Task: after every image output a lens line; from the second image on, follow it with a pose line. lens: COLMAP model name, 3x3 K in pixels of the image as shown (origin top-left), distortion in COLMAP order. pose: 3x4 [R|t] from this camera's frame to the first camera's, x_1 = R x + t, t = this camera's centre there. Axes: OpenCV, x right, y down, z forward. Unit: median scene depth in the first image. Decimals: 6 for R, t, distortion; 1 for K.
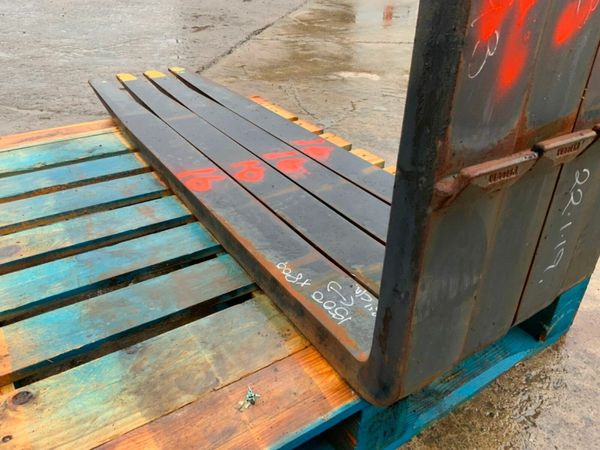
lens RADIAL K [[492.7, 0, 300.8], [0, 492.7, 228.1], [0, 0, 1]] dist [0.112547, -0.233253]
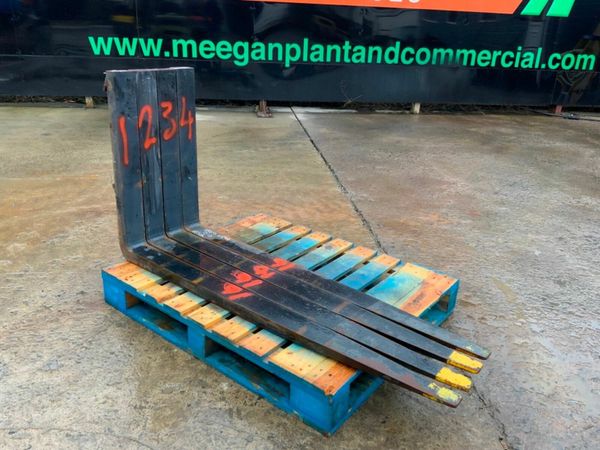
lens RADIAL K [[492.7, 0, 300.8], [0, 492.7, 228.1], [0, 0, 1]] dist [0.112547, -0.233253]
pose [[-0.949281, 0.046666, -0.310947, 0.341902], [-0.221029, 0.604325, 0.765466, -1.714265], [0.223635, 0.795370, -0.563360, 1.974160]]
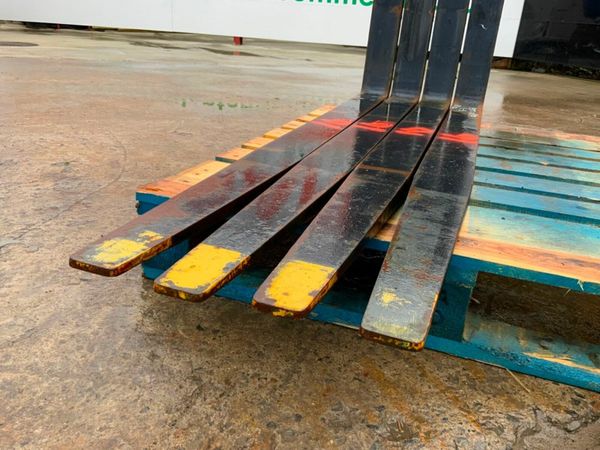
lens RADIAL K [[496.8, 0, 298.1], [0, 496.8, 229.0], [0, 0, 1]] dist [0.059202, -0.127822]
pose [[-0.596339, -0.379476, 0.707374, -0.851008], [0.331824, 0.685864, 0.647675, -0.801834], [-0.730940, 0.620958, -0.283088, 1.665866]]
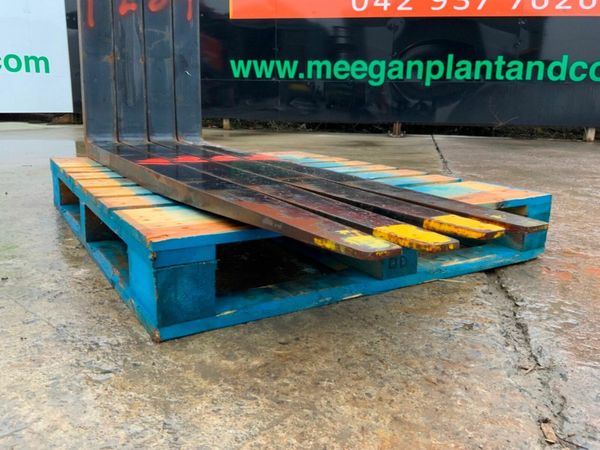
lens RADIAL K [[496.8, 0, 298.1], [0, 496.8, 229.0], [0, 0, 1]] dist [0.059202, -0.127822]
pose [[-0.997401, -0.066576, 0.027535, -0.353460], [-0.027612, 0.706261, 0.707413, -0.918737], [-0.066544, 0.704815, -0.706264, 2.042576]]
